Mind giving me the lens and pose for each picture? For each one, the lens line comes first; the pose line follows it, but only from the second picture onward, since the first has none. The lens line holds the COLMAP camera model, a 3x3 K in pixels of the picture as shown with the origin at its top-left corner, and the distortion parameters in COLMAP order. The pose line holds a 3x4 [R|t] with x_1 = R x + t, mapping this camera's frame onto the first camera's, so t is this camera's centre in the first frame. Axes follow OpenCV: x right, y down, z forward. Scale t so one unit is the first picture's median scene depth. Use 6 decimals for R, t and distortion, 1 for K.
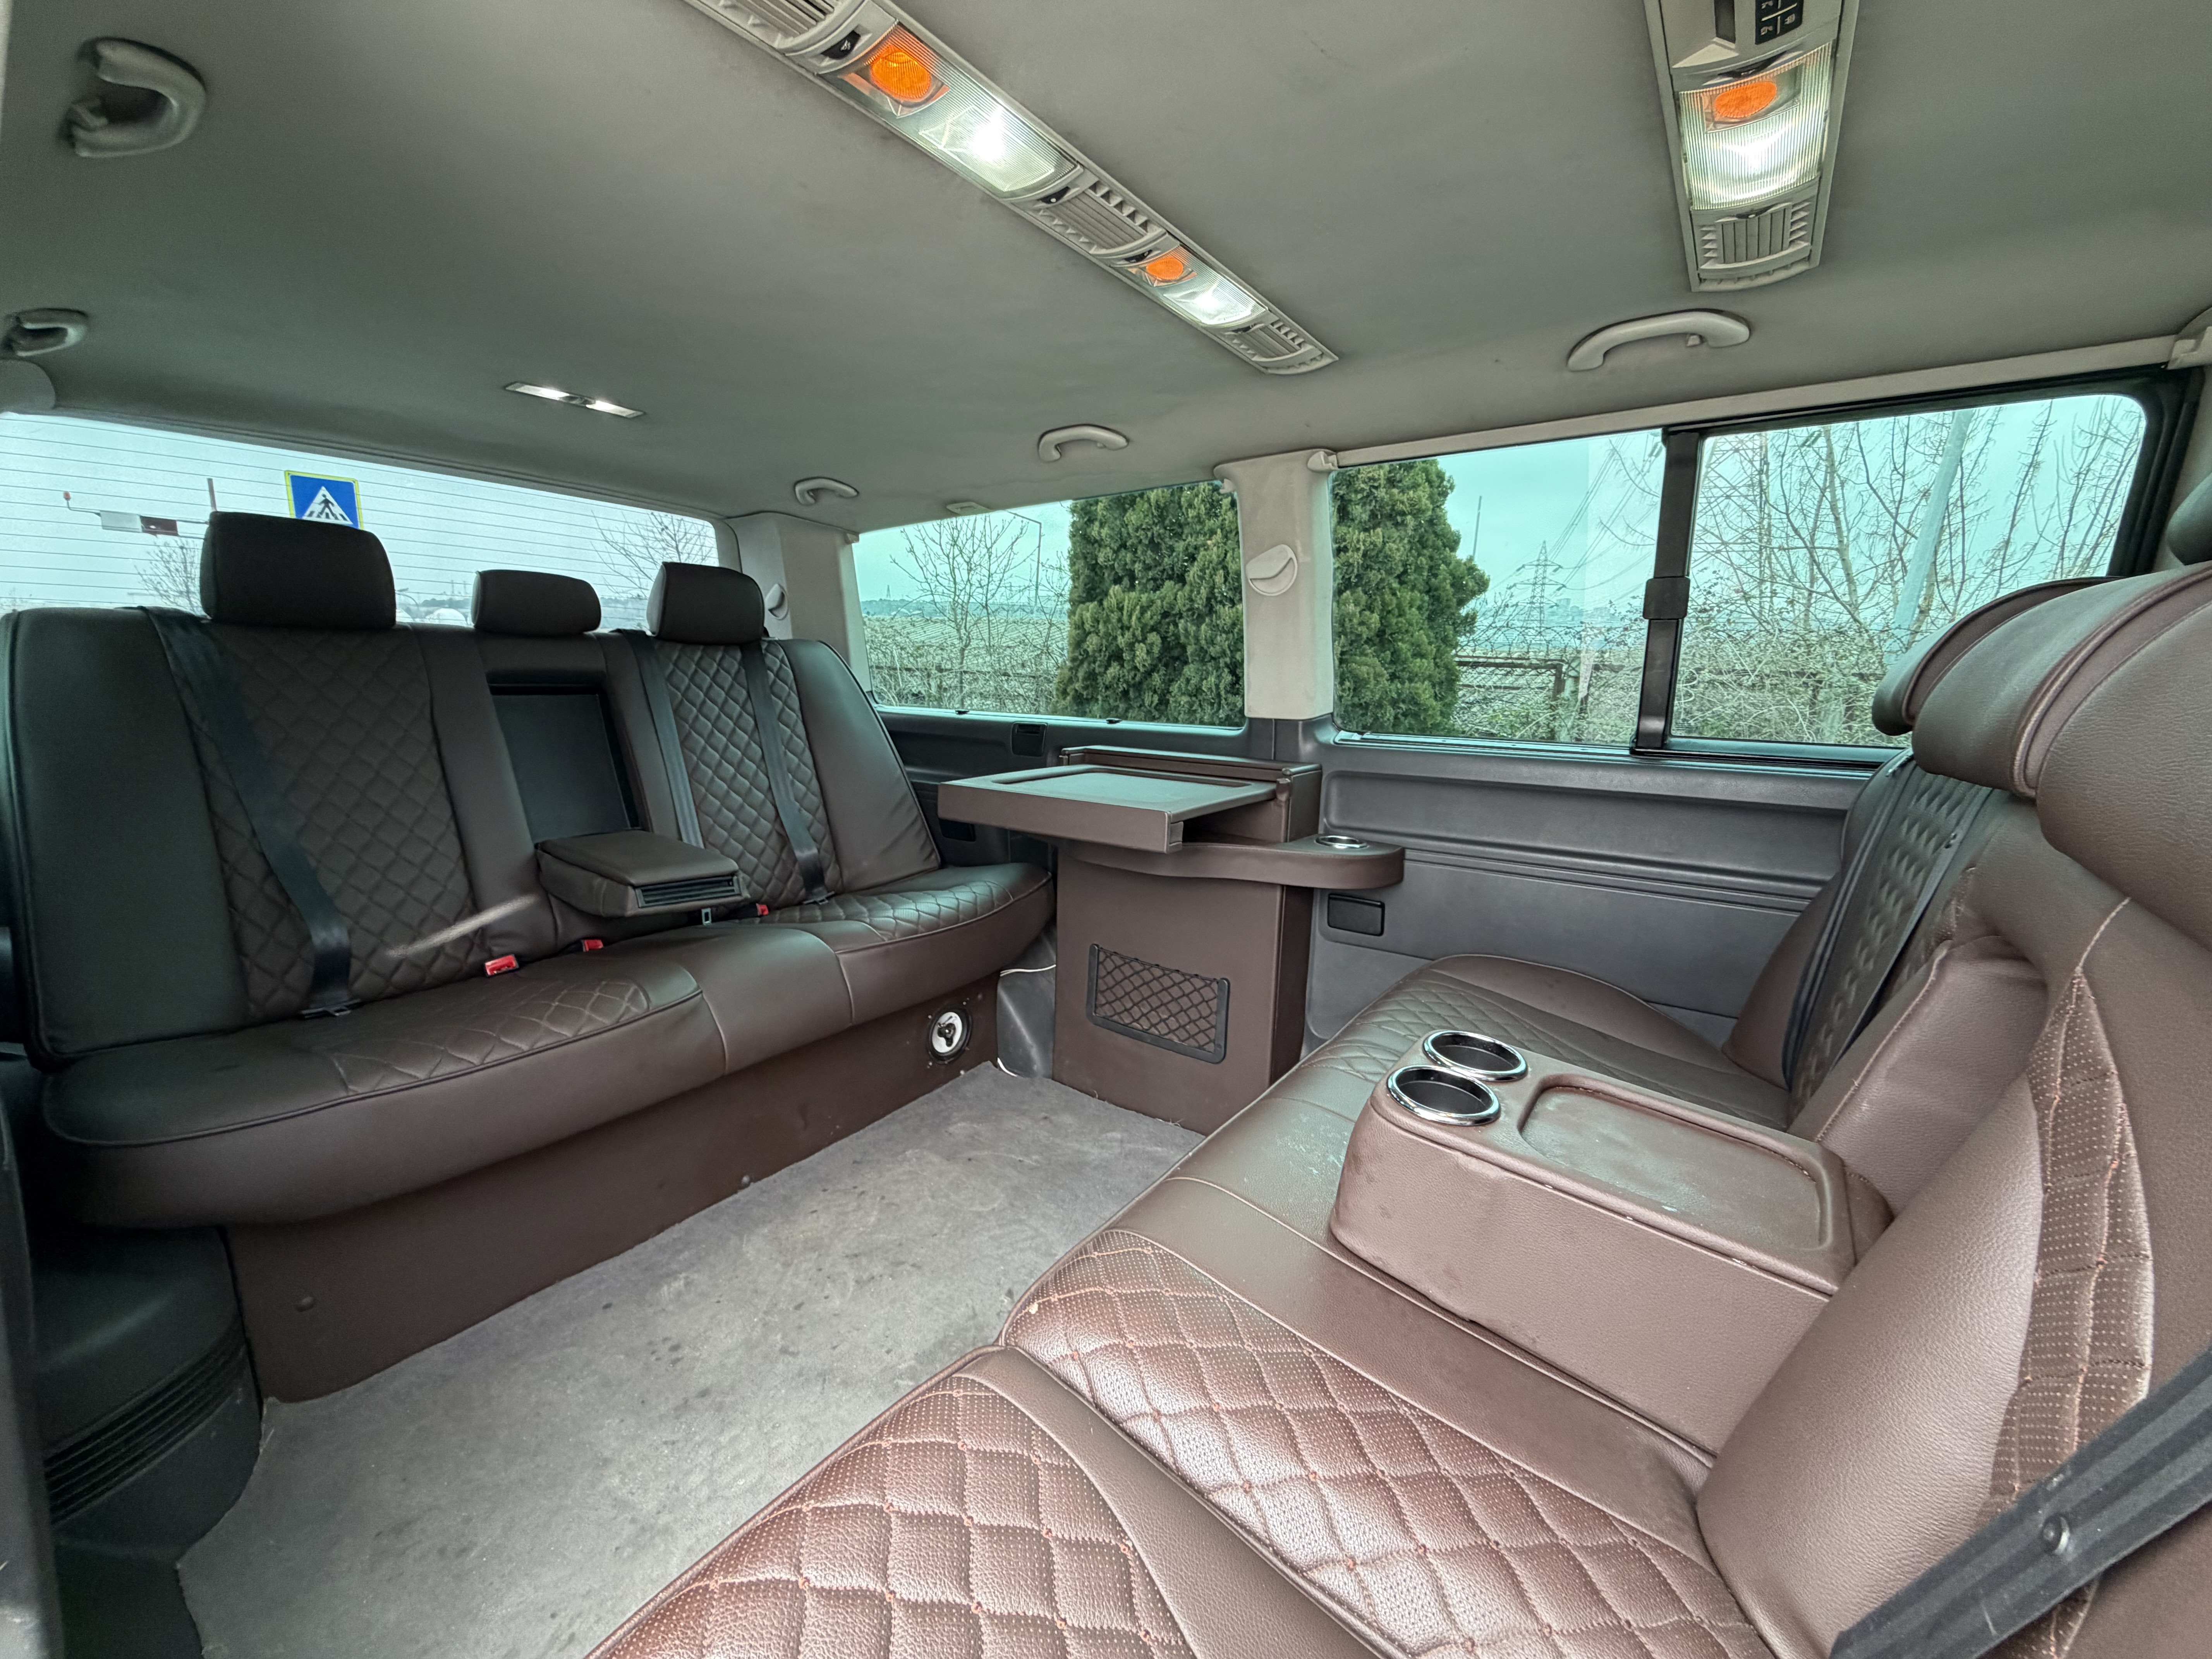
lens RADIAL K [[885.9, 0, 1106.9], [0, 885.9, 781.4], [0, 0, 1]] dist [-0.000168, -0.000122]
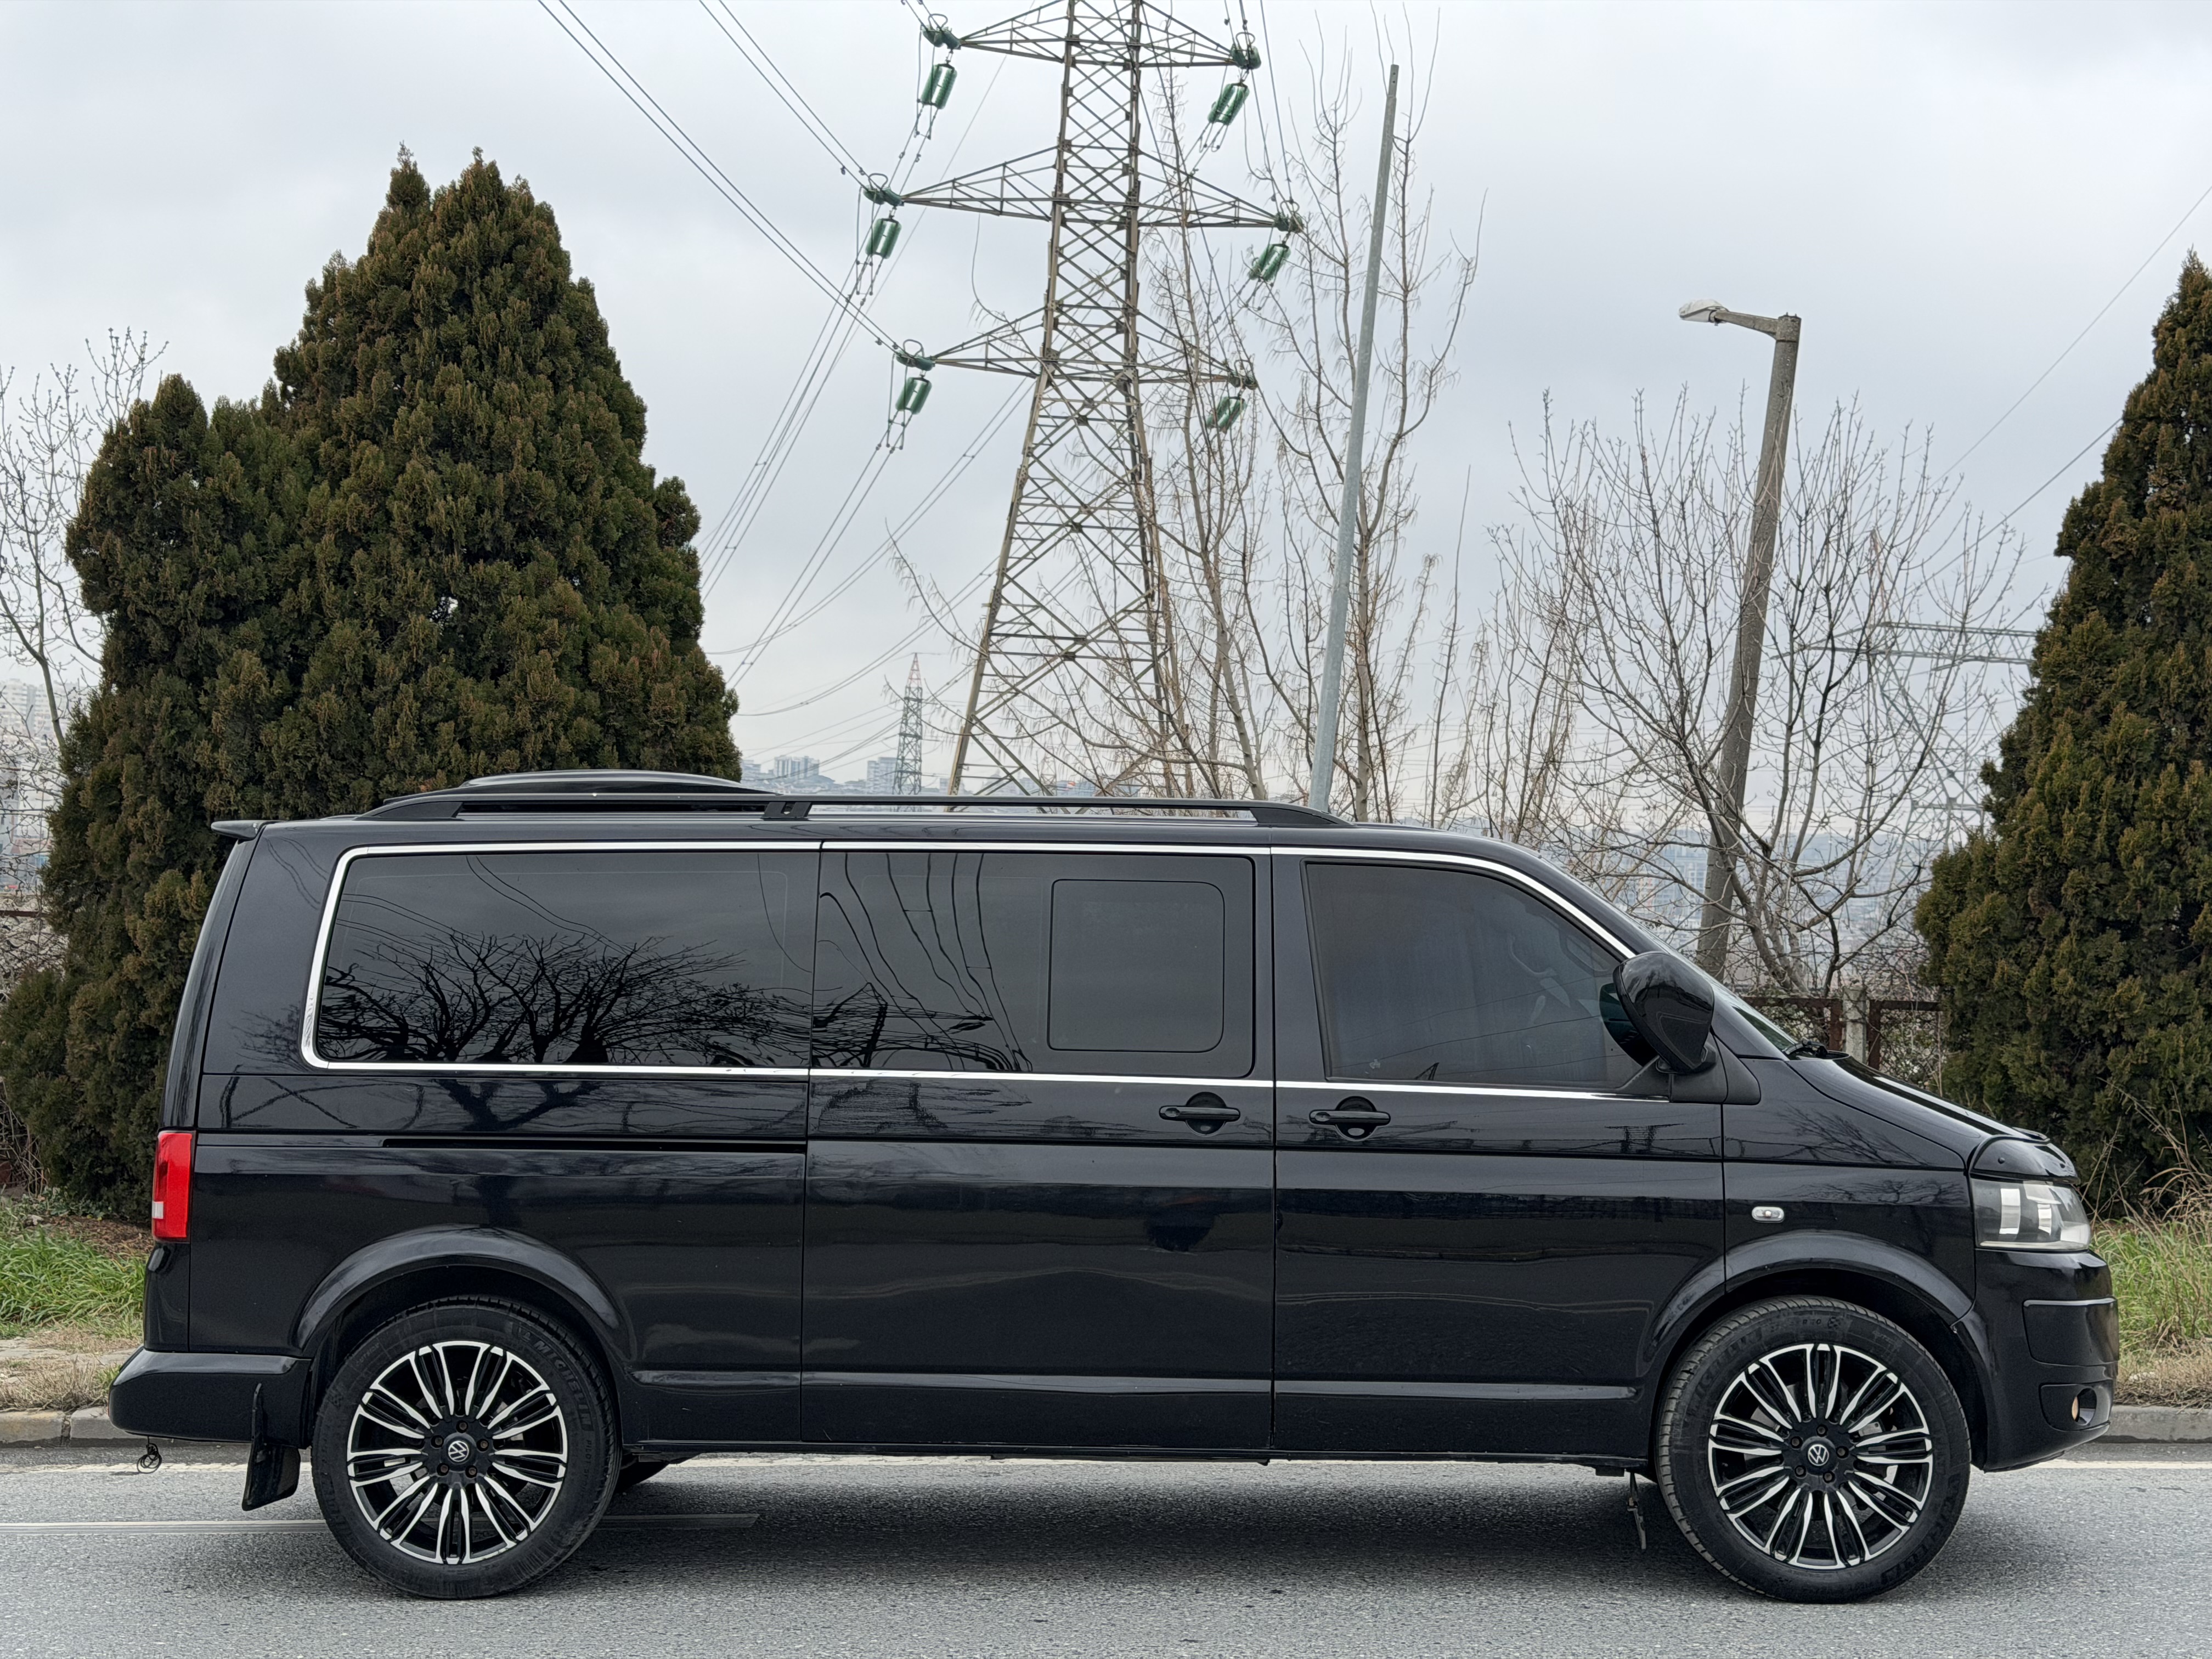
lens RADIAL K [[3058.2, 0, 1172.4], [0, 3058.2, 829.9], [0, 0, 1]] dist [0.115099, -0.113114]
pose [[0.810532, 0.014678, 0.585511, -0.737283], [0.082728, 0.986794, -0.139260, 0.112281], [-0.579823, 0.161312, 0.798614, -1.069073]]
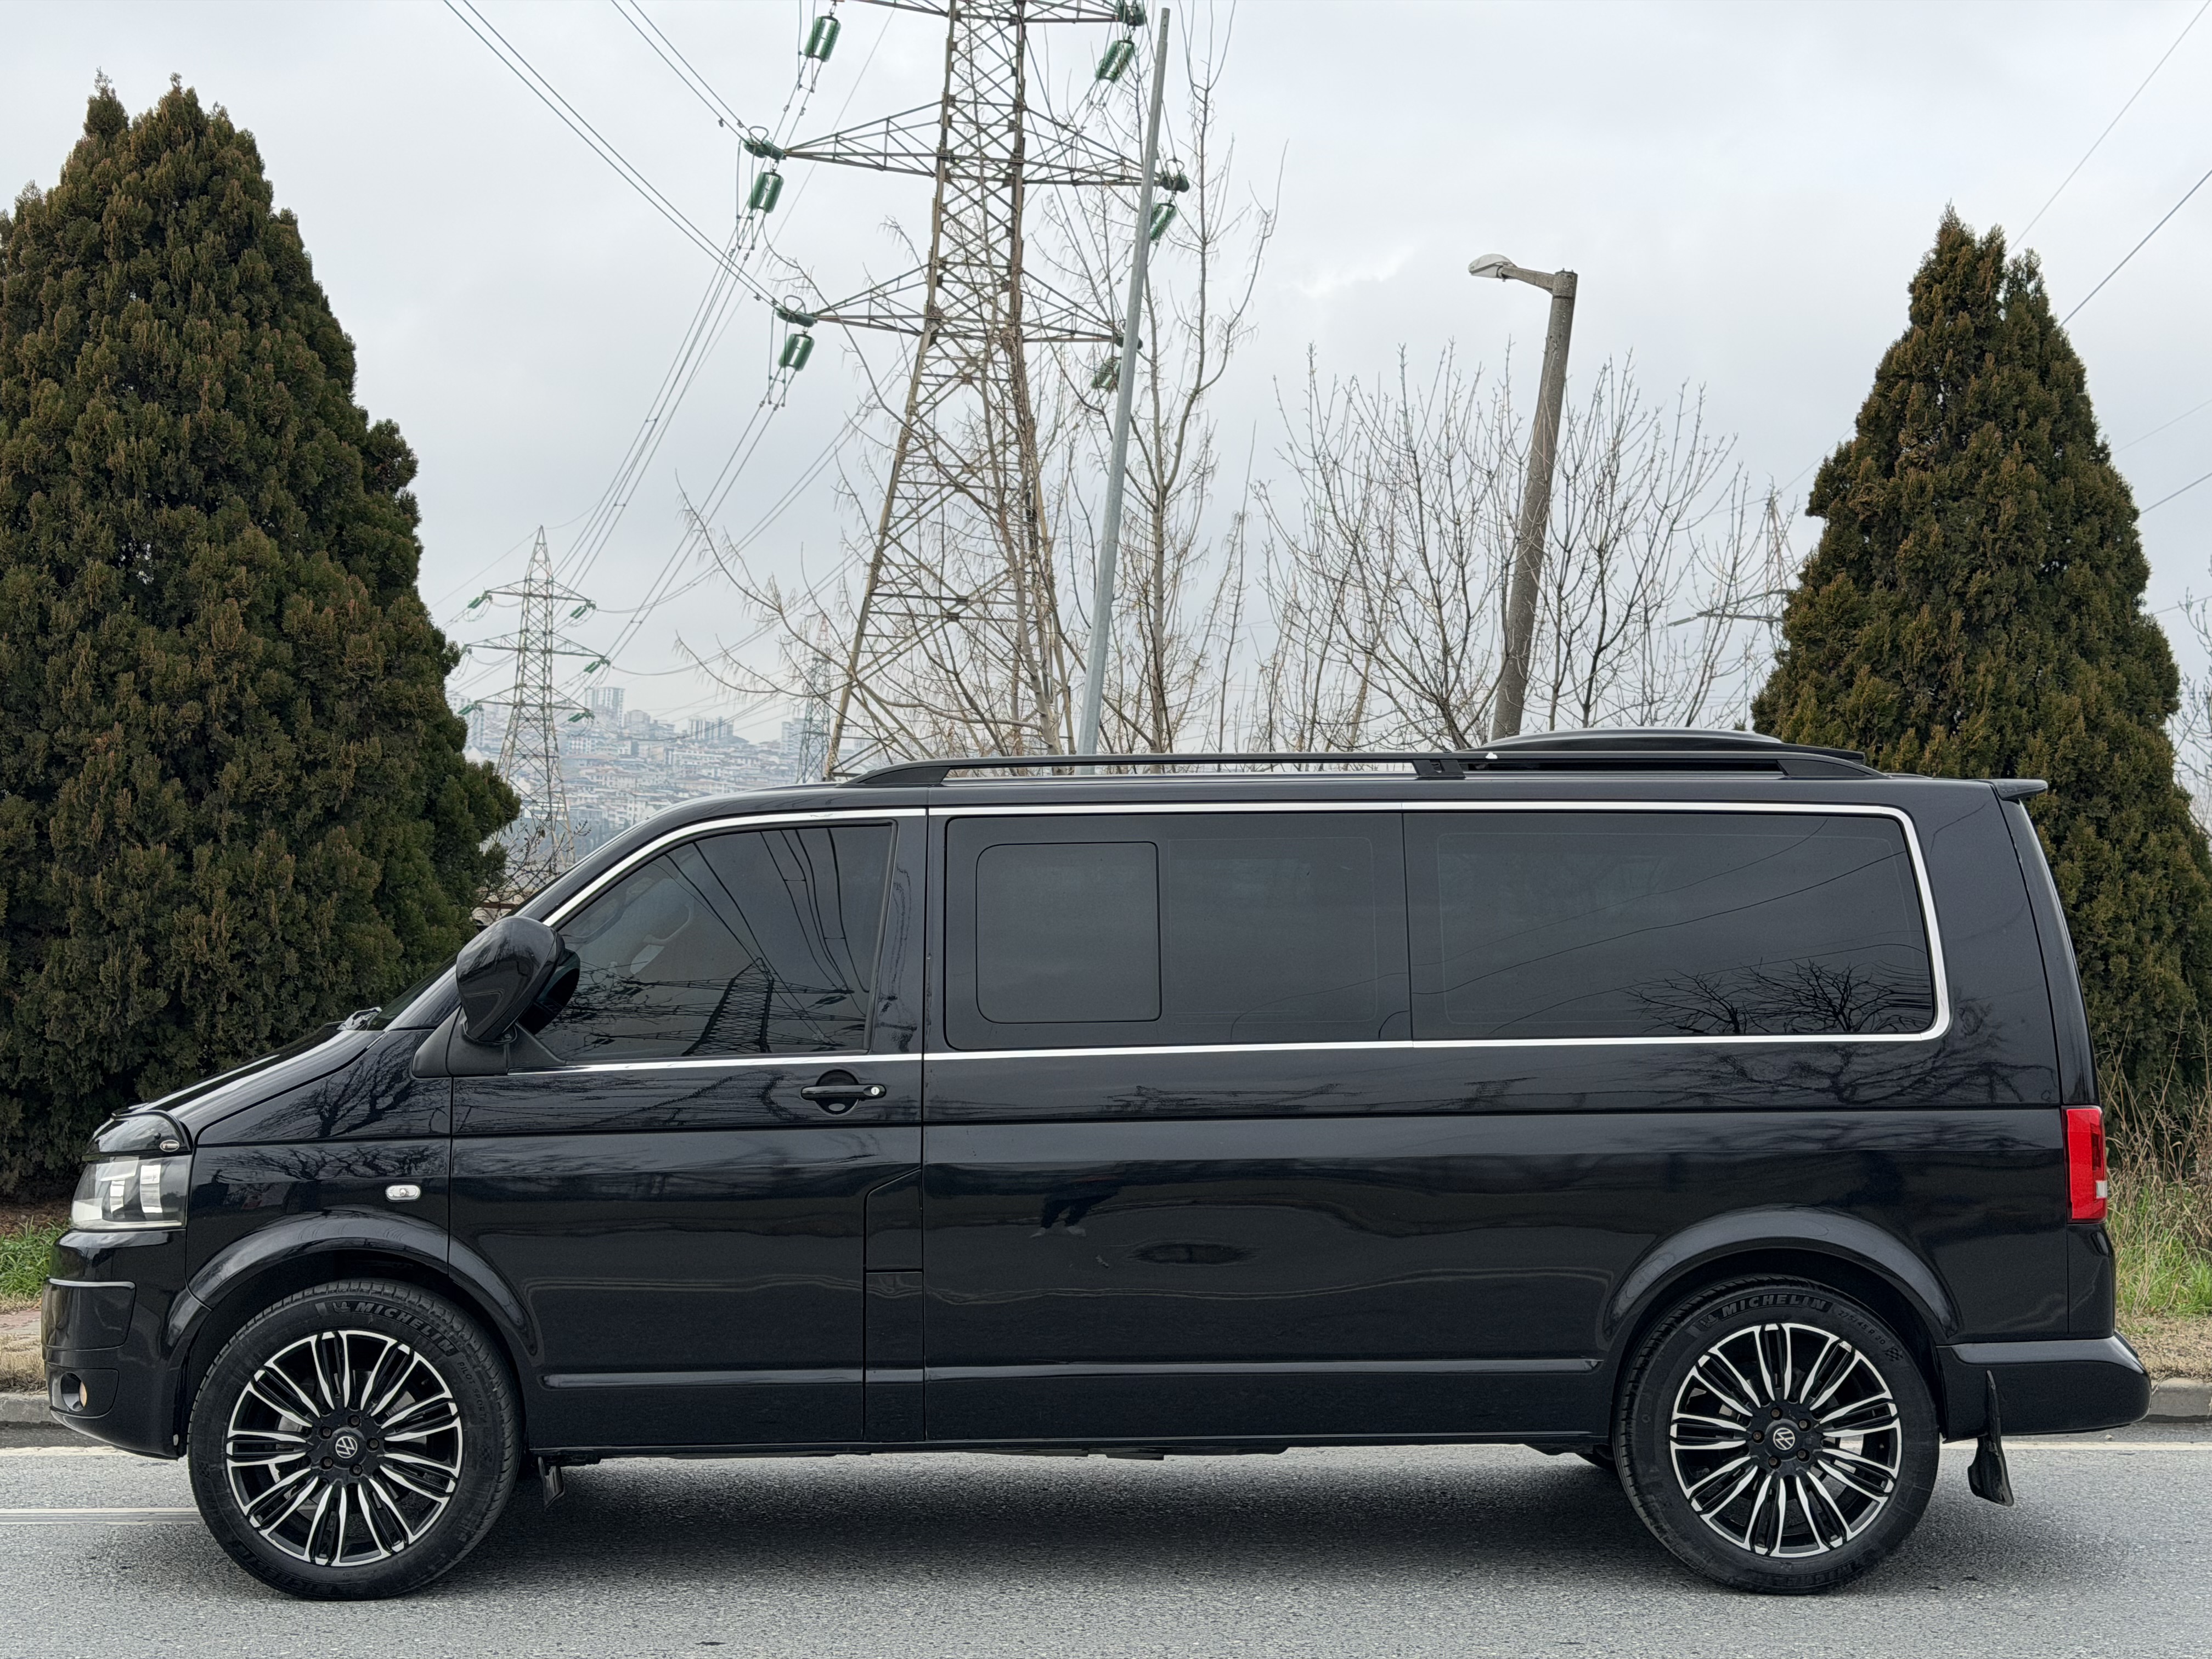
lens RADIAL K [[3041.7, 0, 1153.4], [0, 3041.7, 841.3], [0, 0, 1]] dist [0.136241, -0.126398]
pose [[0.798488, 0.009598, 0.601934, -0.580799], [0.079733, 0.989378, -0.121544, 0.115505], [-0.596707, 0.145045, 0.789242, -1.100764]]
